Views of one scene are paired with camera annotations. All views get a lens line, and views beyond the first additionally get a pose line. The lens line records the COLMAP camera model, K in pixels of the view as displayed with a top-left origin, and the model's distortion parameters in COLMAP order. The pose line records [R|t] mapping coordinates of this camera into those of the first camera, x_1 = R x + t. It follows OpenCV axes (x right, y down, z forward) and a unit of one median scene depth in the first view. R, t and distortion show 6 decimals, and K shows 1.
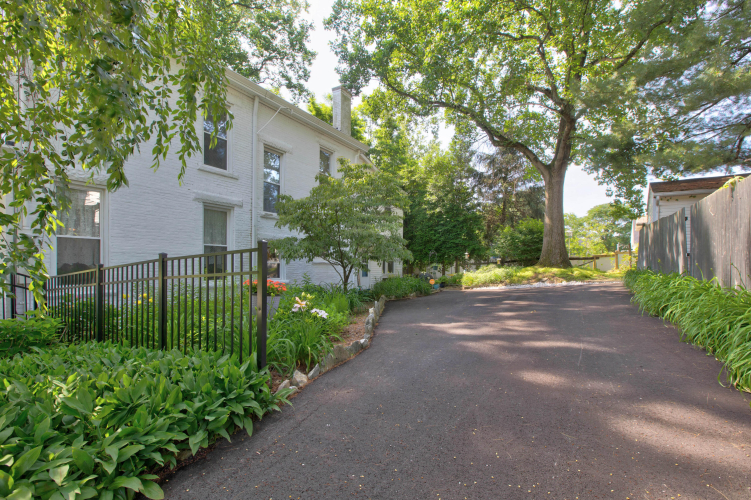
lens RADIAL K [[344.5, 0, 372.4], [0, 344.5, 271.0], [0, 0, 1]] dist [-0.001828, 0.000008]
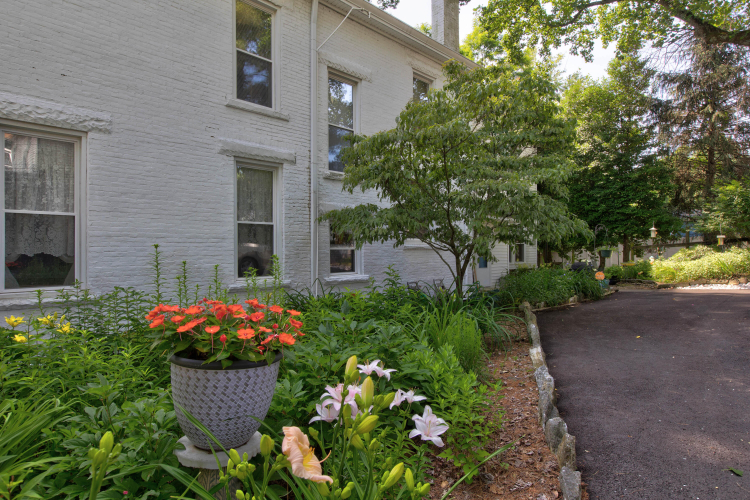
lens RADIAL K [[440.6, 0, 374.5], [0, 440.6, 247.6], [0, 0, 1]] dist [0.002854, 0.001327]
pose [[0.970239, -0.017254, -0.241533, -0.023945], [0.011028, 0.999572, -0.027107, -0.002136], [0.241897, 0.023637, 0.970014, 0.155847]]
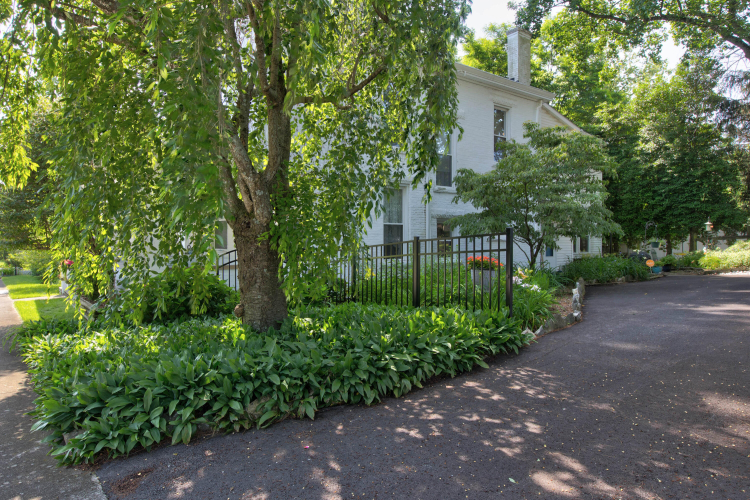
lens RADIAL K [[440.6, 0, 361.3], [0, 440.6, 244.3], [0, 0, 1]] dist [0.002854, 0.001327]
pose [[0.918675, -0.010136, -0.394885, -0.023770], [0.005241, 0.999895, -0.013473, 0.000268], [0.394981, 0.010308, 0.918632, -0.125325]]
